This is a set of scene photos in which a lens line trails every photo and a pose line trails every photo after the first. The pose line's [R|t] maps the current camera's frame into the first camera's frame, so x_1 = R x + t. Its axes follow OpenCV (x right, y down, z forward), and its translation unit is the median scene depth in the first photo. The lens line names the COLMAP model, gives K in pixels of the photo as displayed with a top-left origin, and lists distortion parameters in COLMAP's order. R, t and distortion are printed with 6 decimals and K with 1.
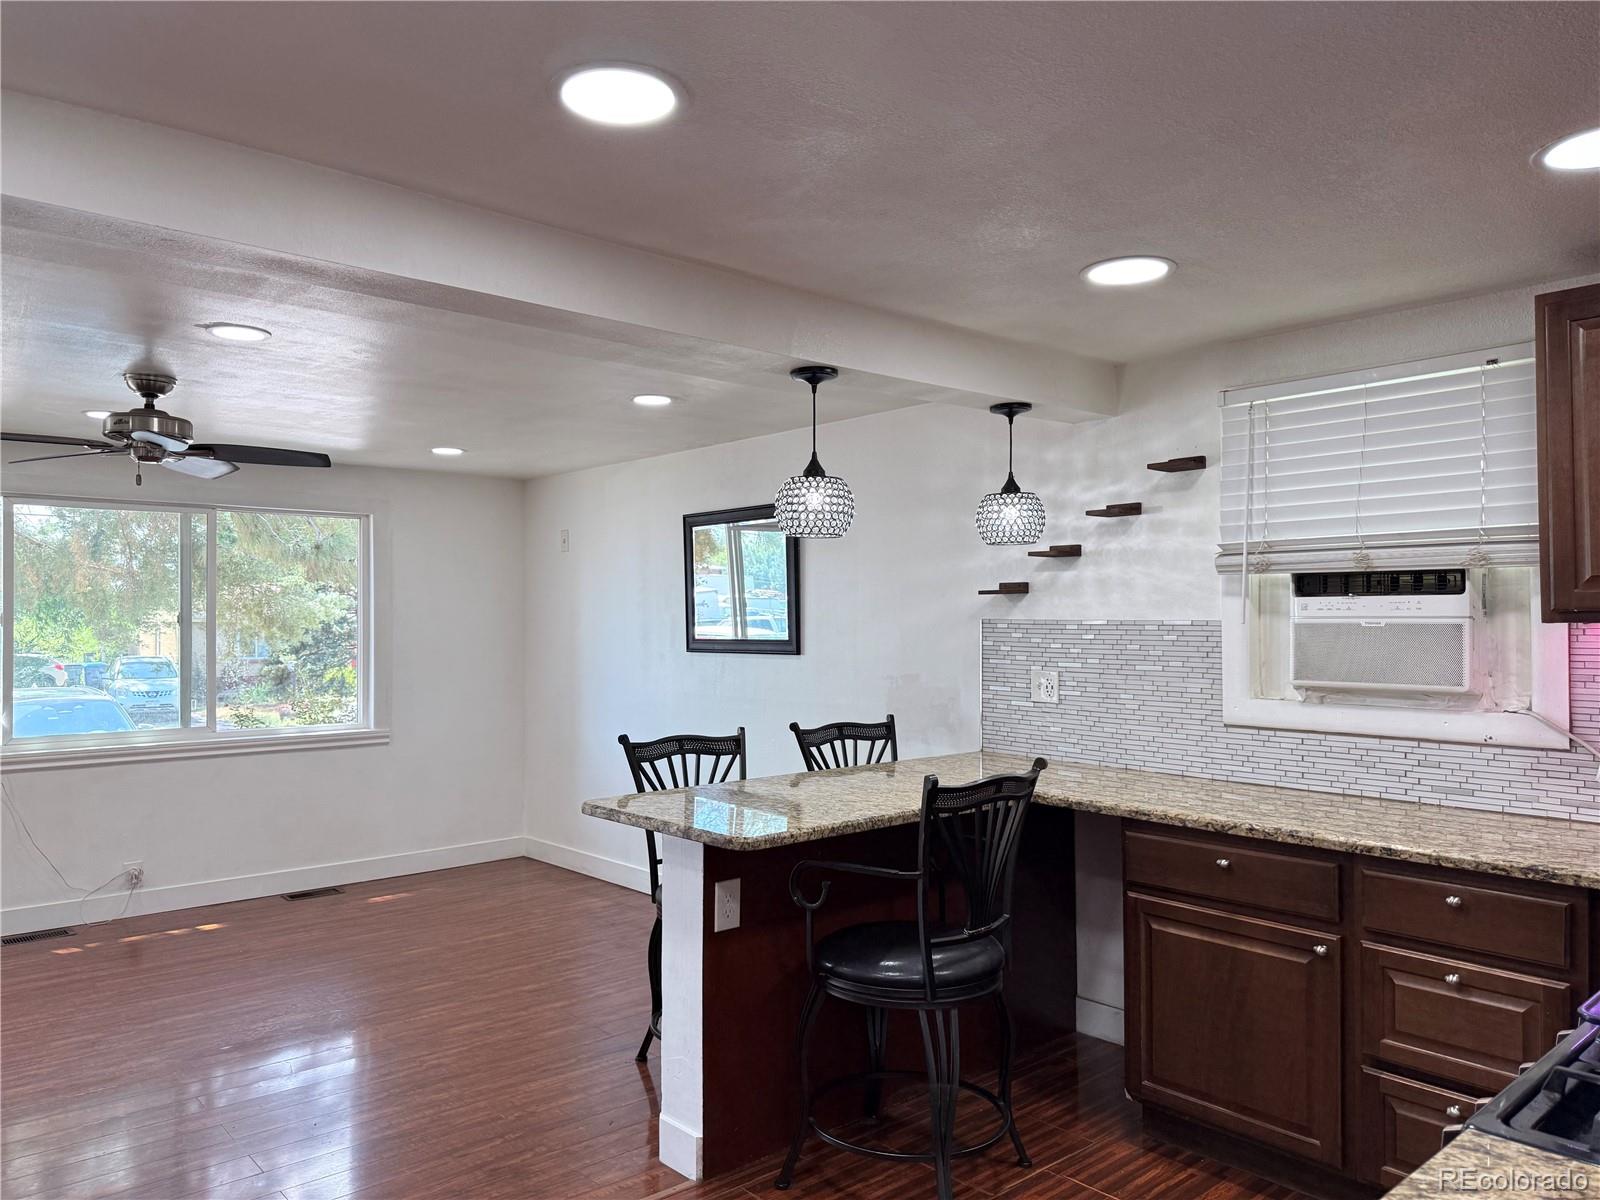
lens RADIAL K [[1113.2, 0, 790.5], [0, 1113.2, 600.6], [0, 0, 1]] dist [0.066420, -0.085272]
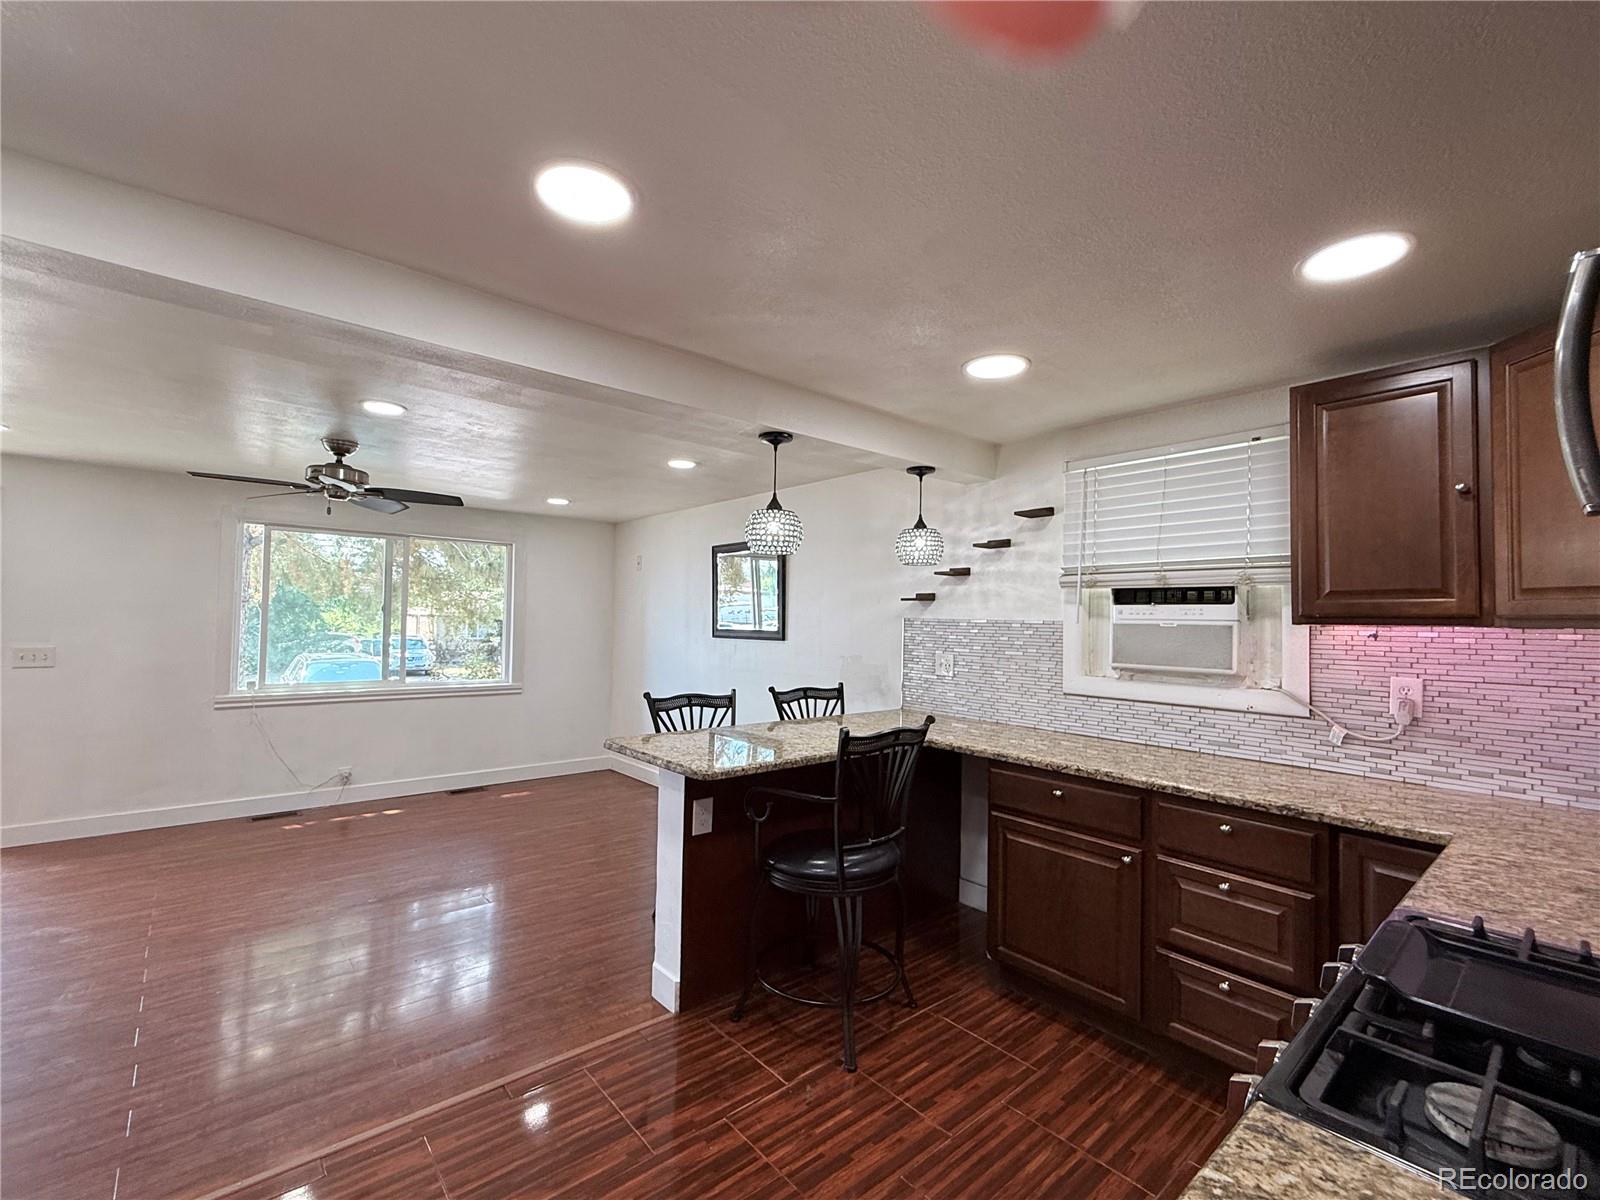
lens RADIAL K [[694.6, 0, 800.0], [0, 694.6, 600.0], [0, 0, 1]] dist [0.000006, -0.000135]
pose [[0.999727, 0.020776, -0.010702, 0.060742], [-0.020923, 0.999686, -0.013810, 0.011148], [0.010412, 0.014030, 0.999847, 0.118182]]
